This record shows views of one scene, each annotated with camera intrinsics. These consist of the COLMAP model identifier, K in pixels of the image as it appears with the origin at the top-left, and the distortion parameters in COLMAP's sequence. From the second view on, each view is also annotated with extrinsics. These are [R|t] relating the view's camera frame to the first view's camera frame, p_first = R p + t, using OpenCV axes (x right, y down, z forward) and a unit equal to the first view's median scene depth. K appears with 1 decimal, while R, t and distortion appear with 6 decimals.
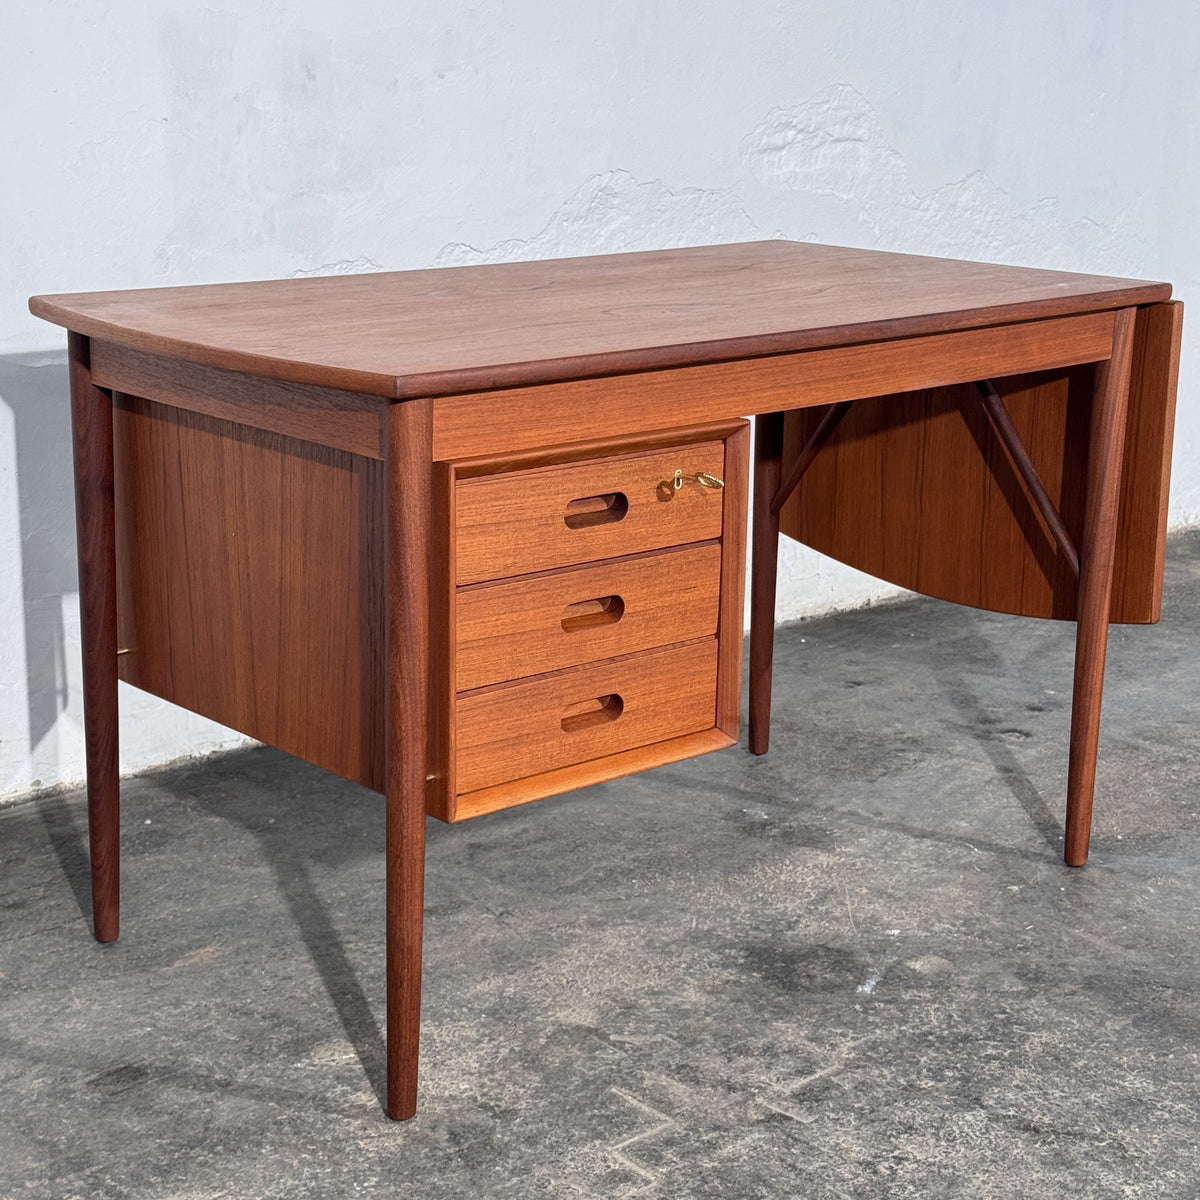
lens RADIAL K [[2271.4, 0, 595.4], [0, 2271.4, 658.5], [0, 0, 1]] dist [0.137688, 0.000000]
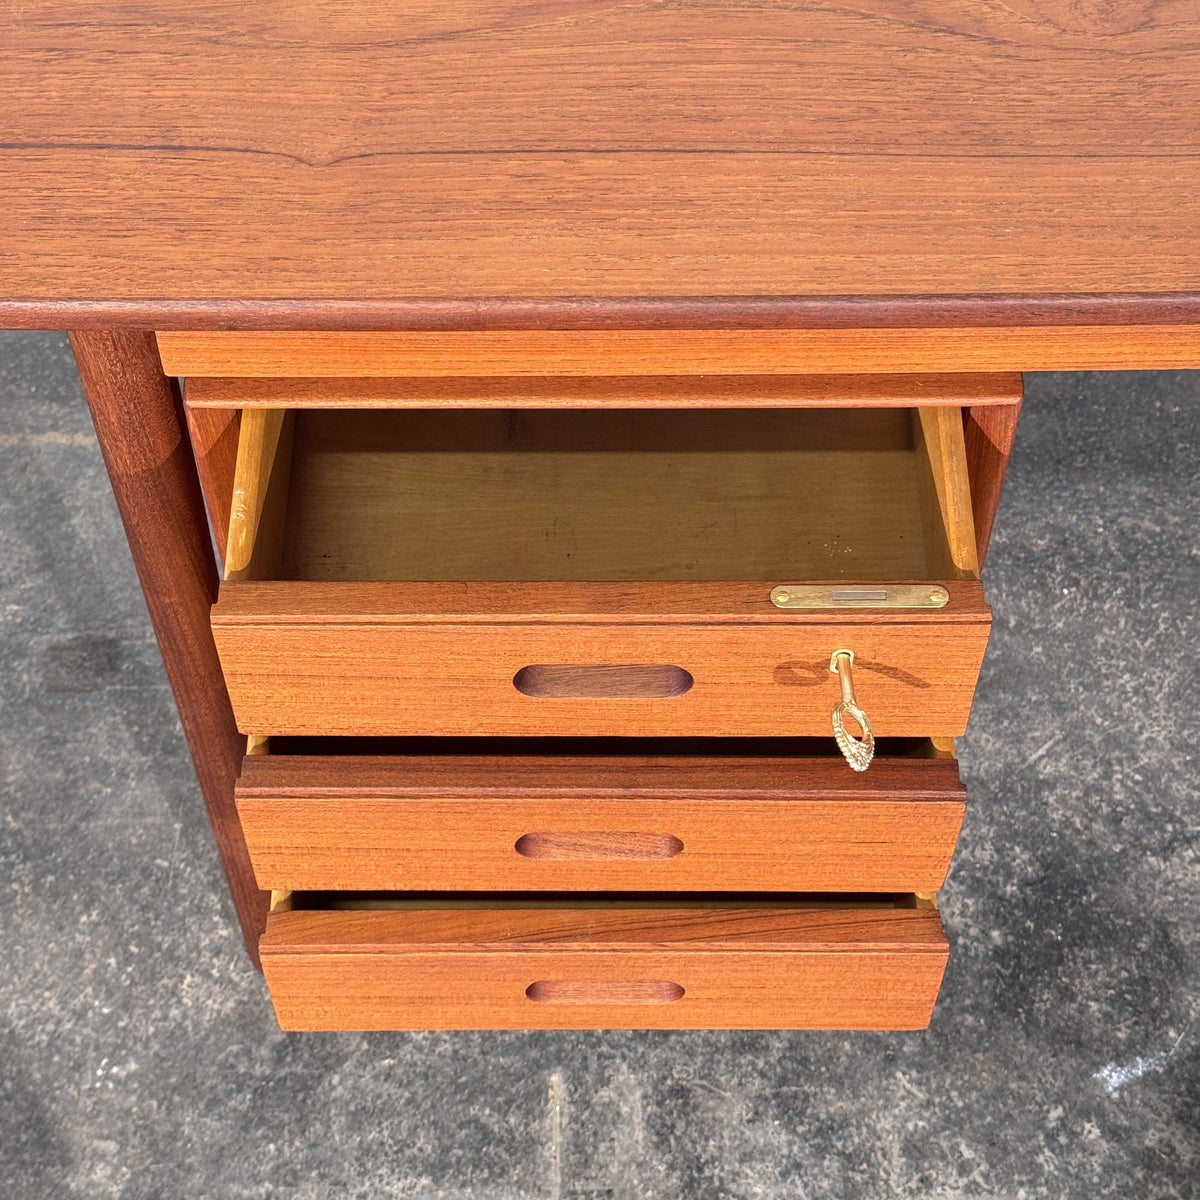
lens RADIAL K [[2251.3, 0, 584.5], [0, 2251.3, 613.4], [0, 0, 1]] dist [0.142399, 0.000000]
pose [[0.747052, 0.537648, -0.390959, 0.178905], [-0.164592, 0.719399, 0.674814, -0.321684], [0.644068, -0.439772, 0.625921, 0.565732]]
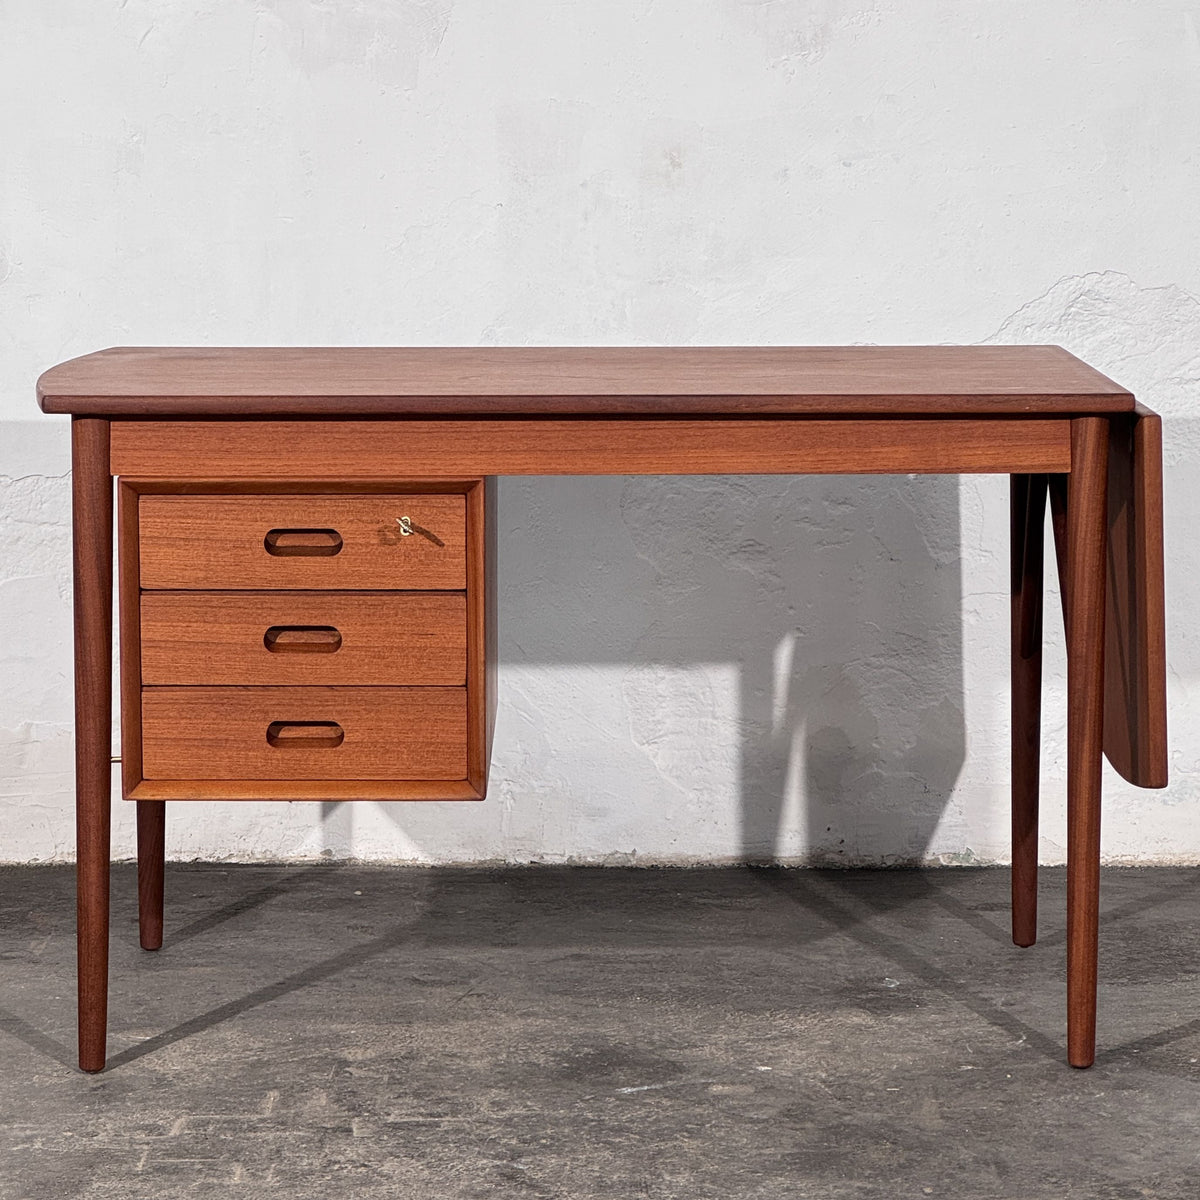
lens RADIAL K [[3934.4, 0, 611.5], [0, 3934.4, 592.3], [0, 0, 1]] dist [0.070167, 0.000000]
pose [[0.754074, 0.076035, -0.652373, 1.137347], [-0.169361, 0.982196, -0.081287, 0.073197], [0.634578, 0.171783, 0.753526, -0.273343]]
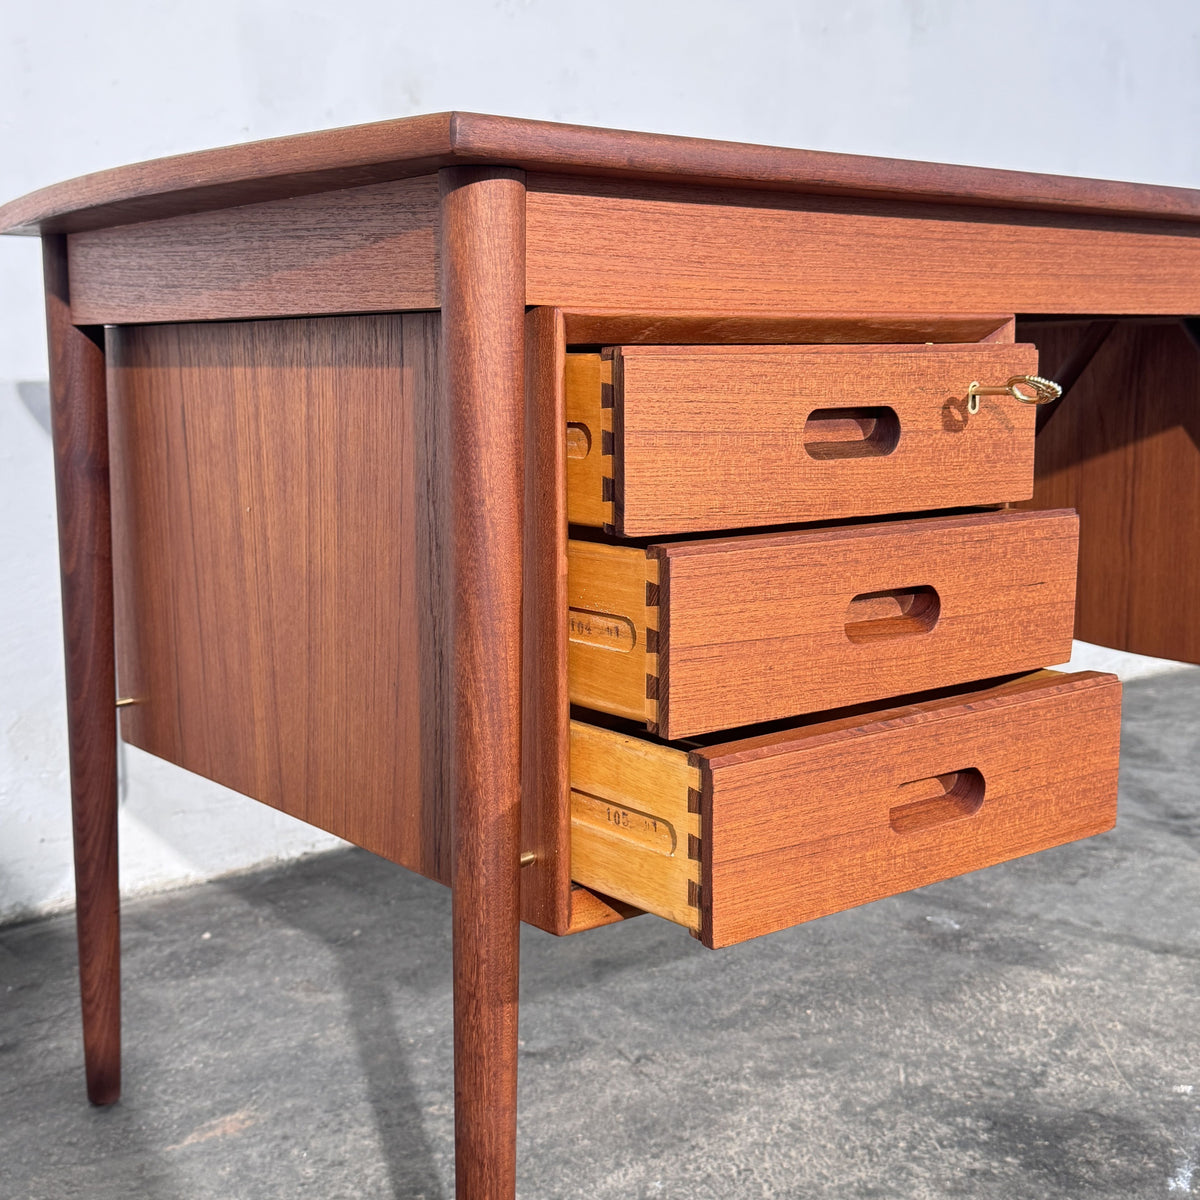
lens RADIAL K [[1610.3, 0, 598.6], [0, 1610.3, 603.5], [0, 0, 1]] dist [0.068908, 0.000000]
pose [[0.998621, -0.014782, -0.050372, -0.026443], [0.008182, 0.991638, -0.128789, 0.033637], [0.051854, 0.128199, 0.990392, 0.475117]]
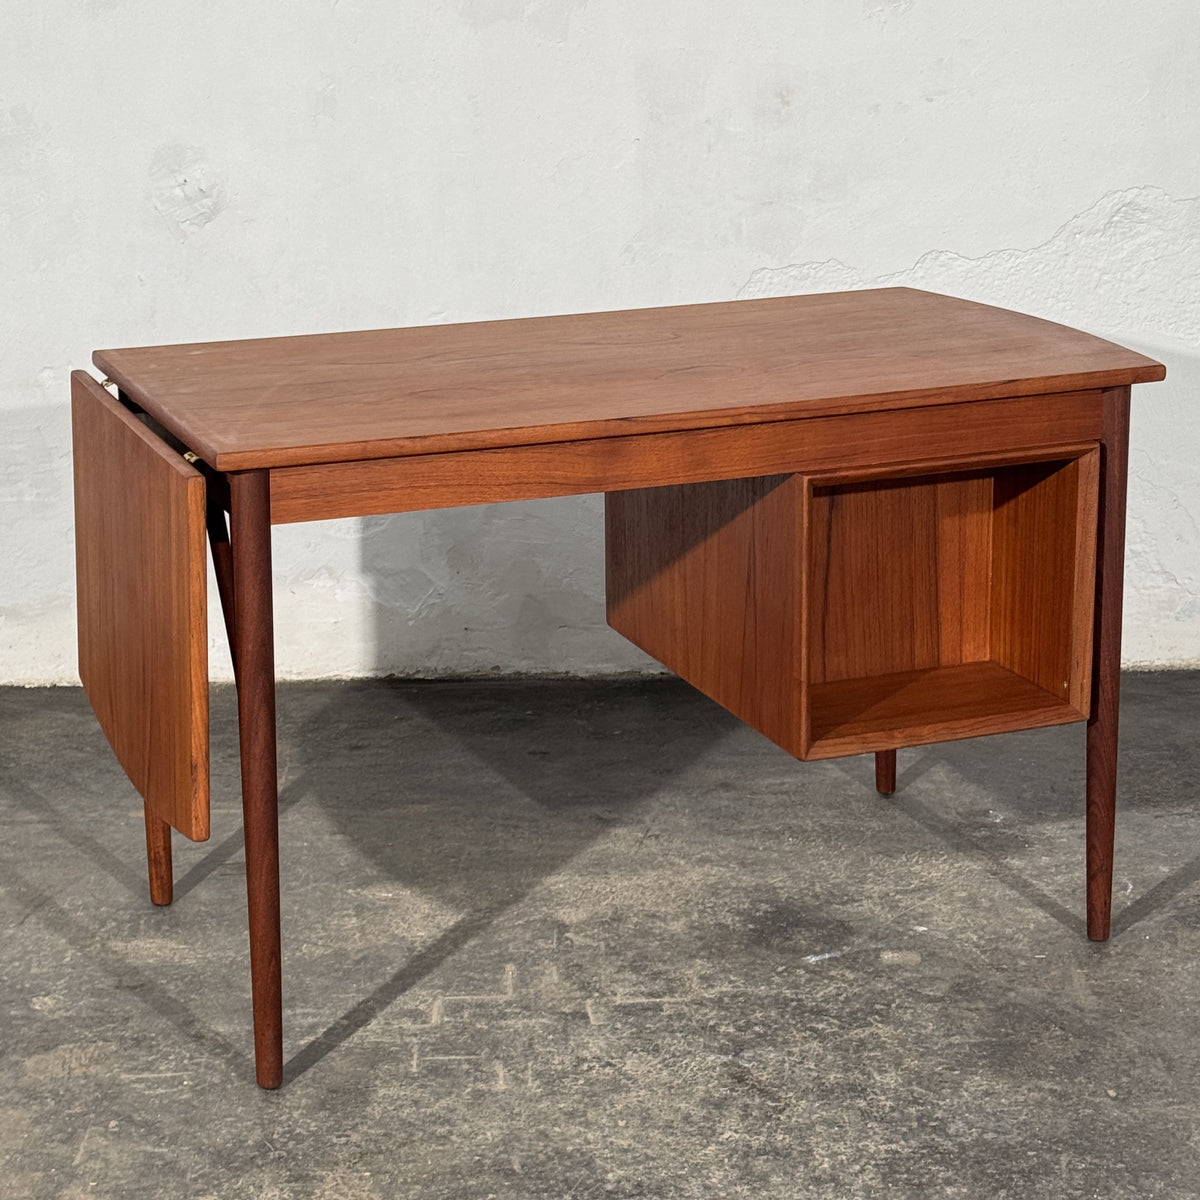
lens RADIAL K [[2606.3, 0, 548.9], [0, 2606.3, 576.1], [0, 0, 1]] dist [0.144294, 0.000000]
pose [[0.761988, 0.152439, -0.629393, 0.775312], [-0.156385, 0.986451, 0.049588, -0.081171], [0.628425, 0.060642, 0.775503, -0.085077]]
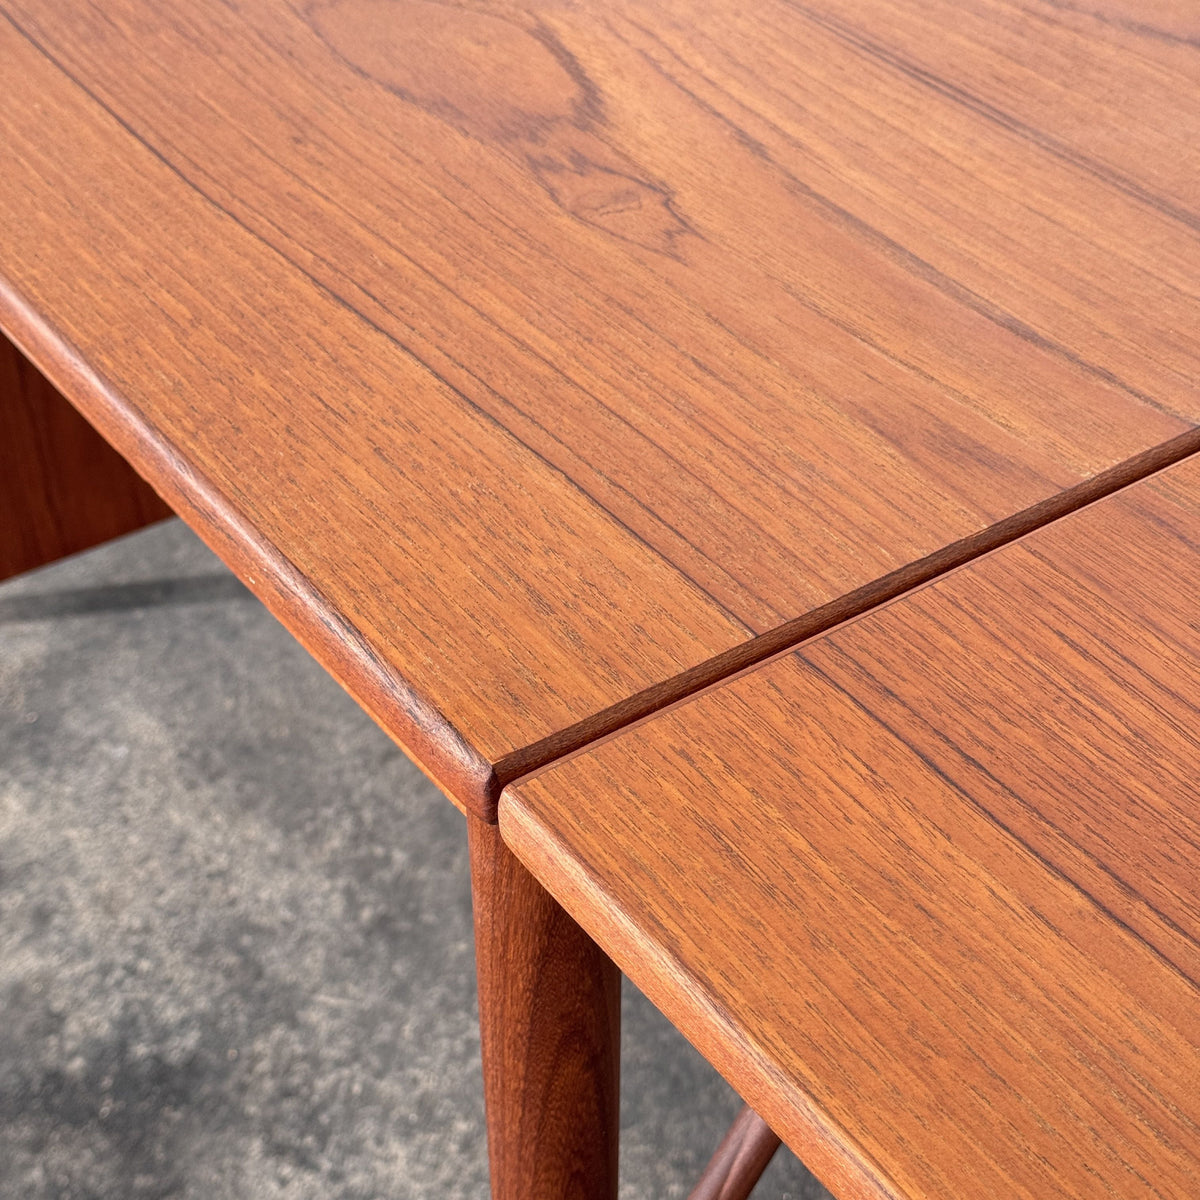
lens RADIAL K [[2251.3, 0, 604.4], [0, 2251.3, 597.7], [0, 0, 1]] dist [0.142399, 0.000000]
pose [[-0.109549, 0.614123, -0.781570, 0.405680], [-0.275623, 0.736700, 0.617499, -0.307423], [0.955003, 0.283065, 0.088562, 1.022697]]
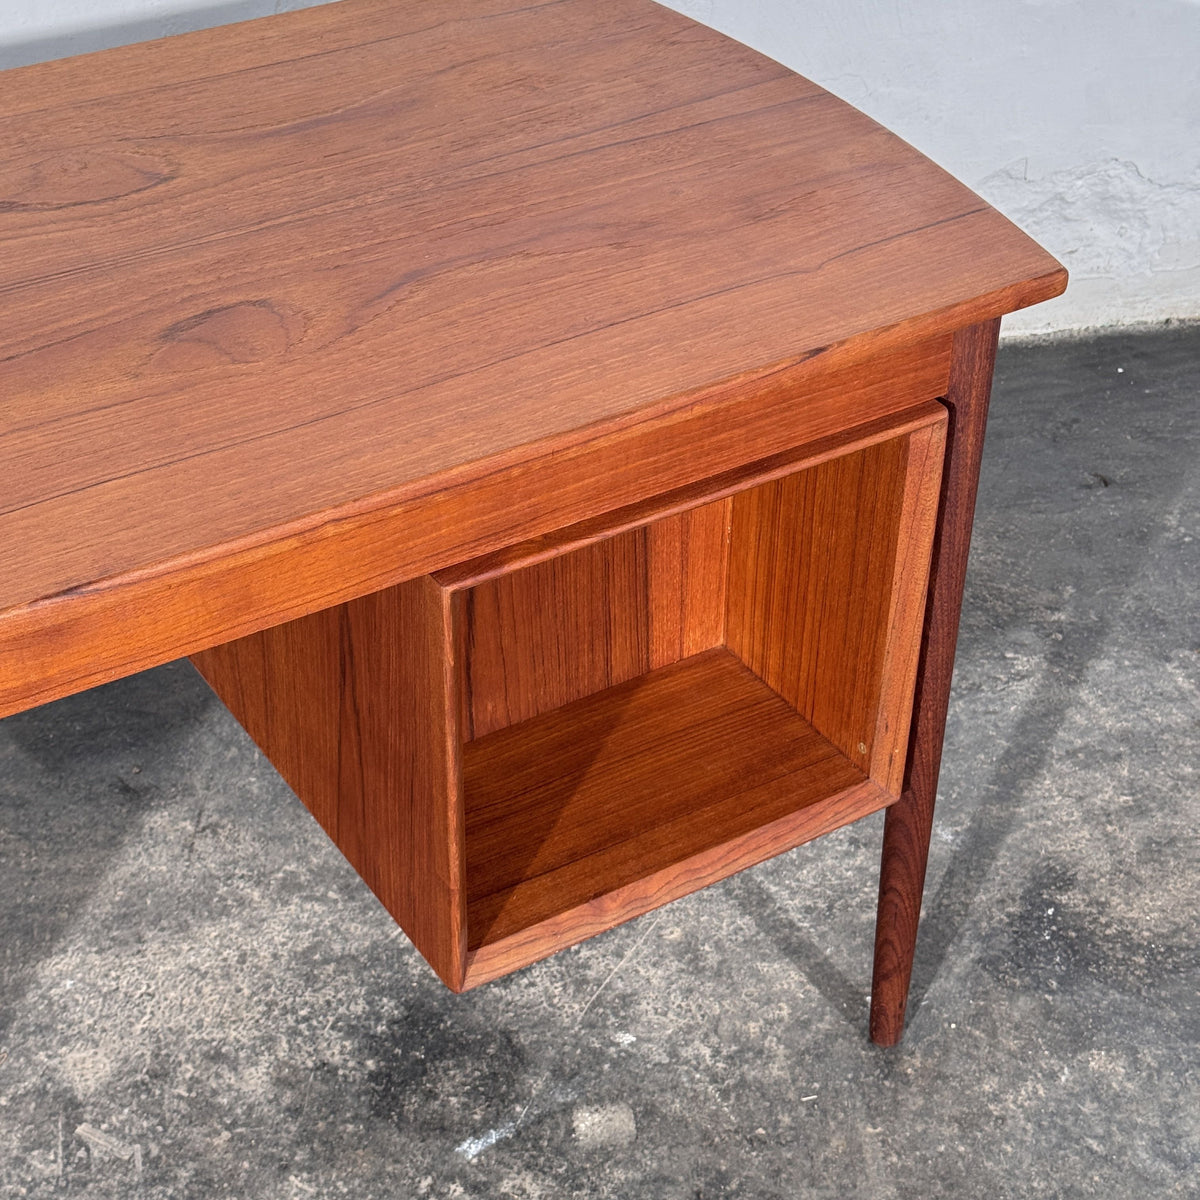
lens RADIAL K [[2251.3, 0, 585.5], [0, 2251.3, 609.8], [0, 0, 1]] dist [0.142399, 0.000000]
pose [[0.876187, 0.289150, -0.385603, 0.366186], [-0.139544, 0.917975, 0.371280, -0.274551], [0.461329, -0.271502, 0.844667, 0.443089]]
